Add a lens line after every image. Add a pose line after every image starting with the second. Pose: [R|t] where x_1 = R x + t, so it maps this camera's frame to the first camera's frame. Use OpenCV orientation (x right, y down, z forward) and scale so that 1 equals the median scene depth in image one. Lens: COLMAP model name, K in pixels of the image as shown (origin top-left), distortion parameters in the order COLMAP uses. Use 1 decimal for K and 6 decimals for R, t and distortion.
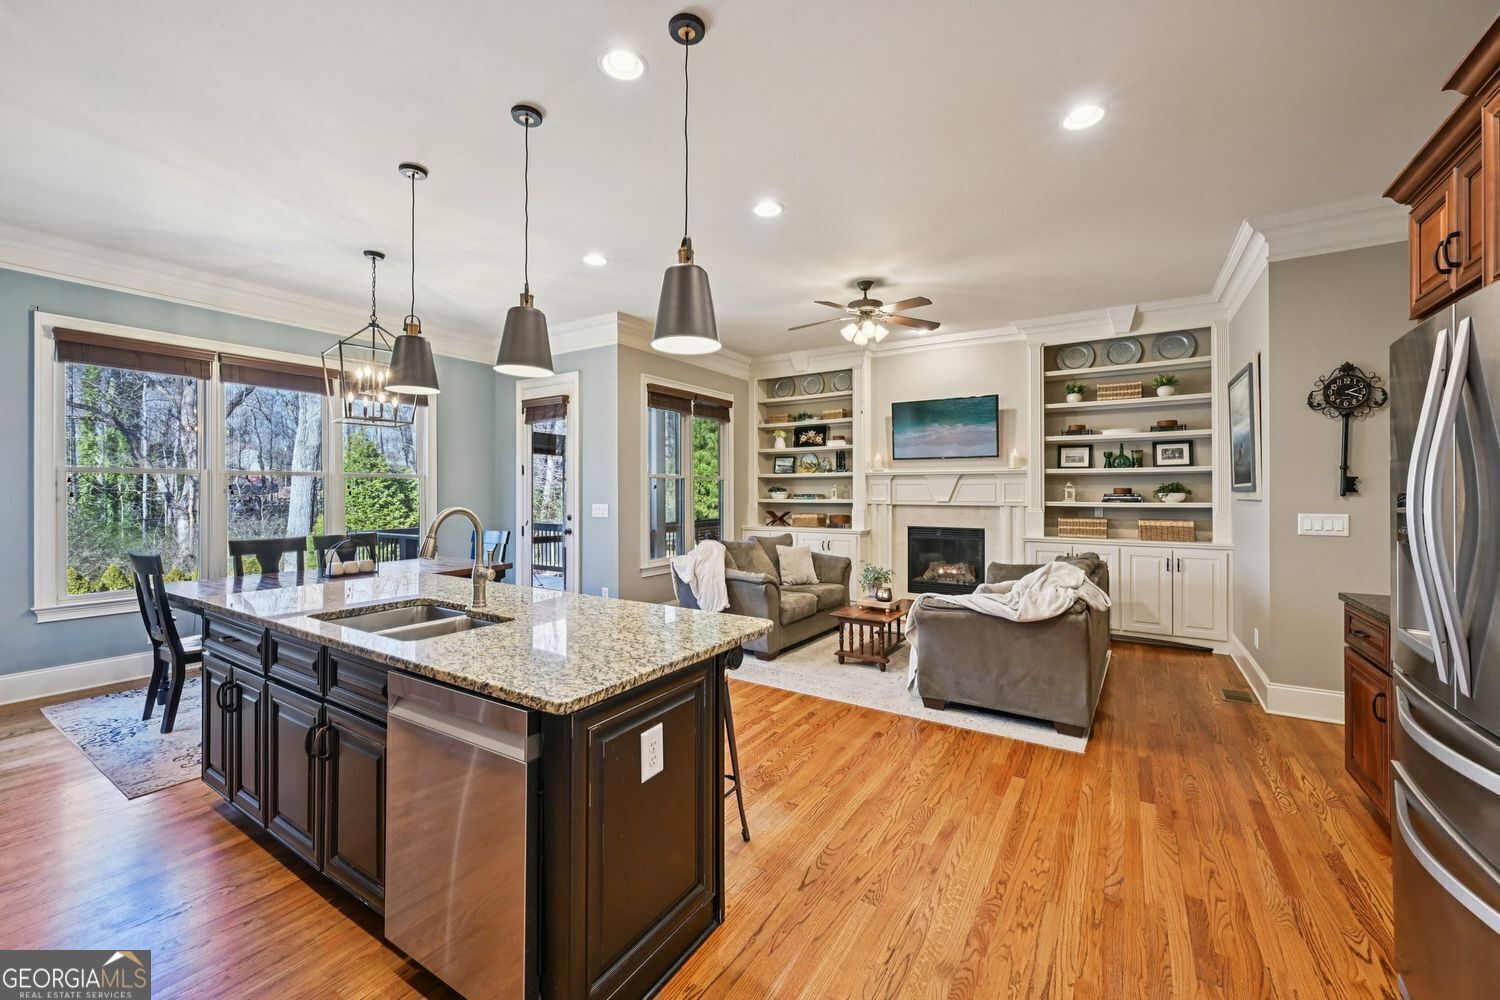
lens RADIAL K [[593.7, 0, 745.1], [0, 593.7, 493.0], [0, 0, 1]] dist [-0.006999, 0.000651]
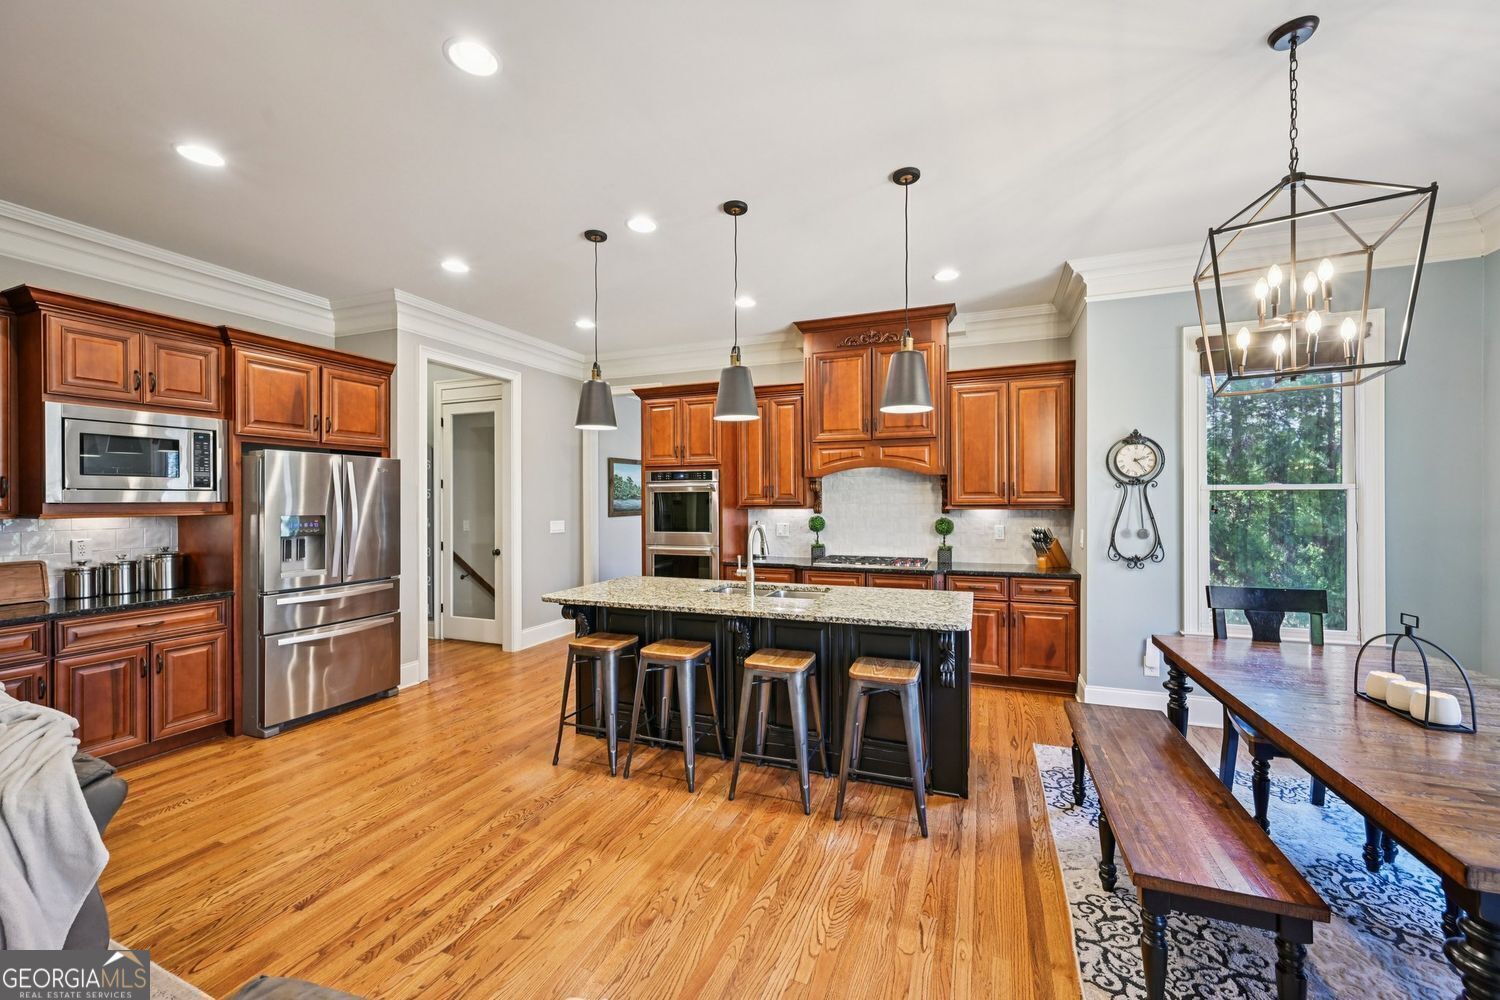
lens RADIAL K [[593.7, 0, 757.4], [0, 593.7, 501.8], [0, 0, 1]] dist [-0.006999, 0.000651]
pose [[-0.979890, 0.005014, -0.199475, -0.109860], [0.005229, 0.999986, -0.000552, -0.021148], [0.199470, -0.001584, -0.979903, 1.440162]]
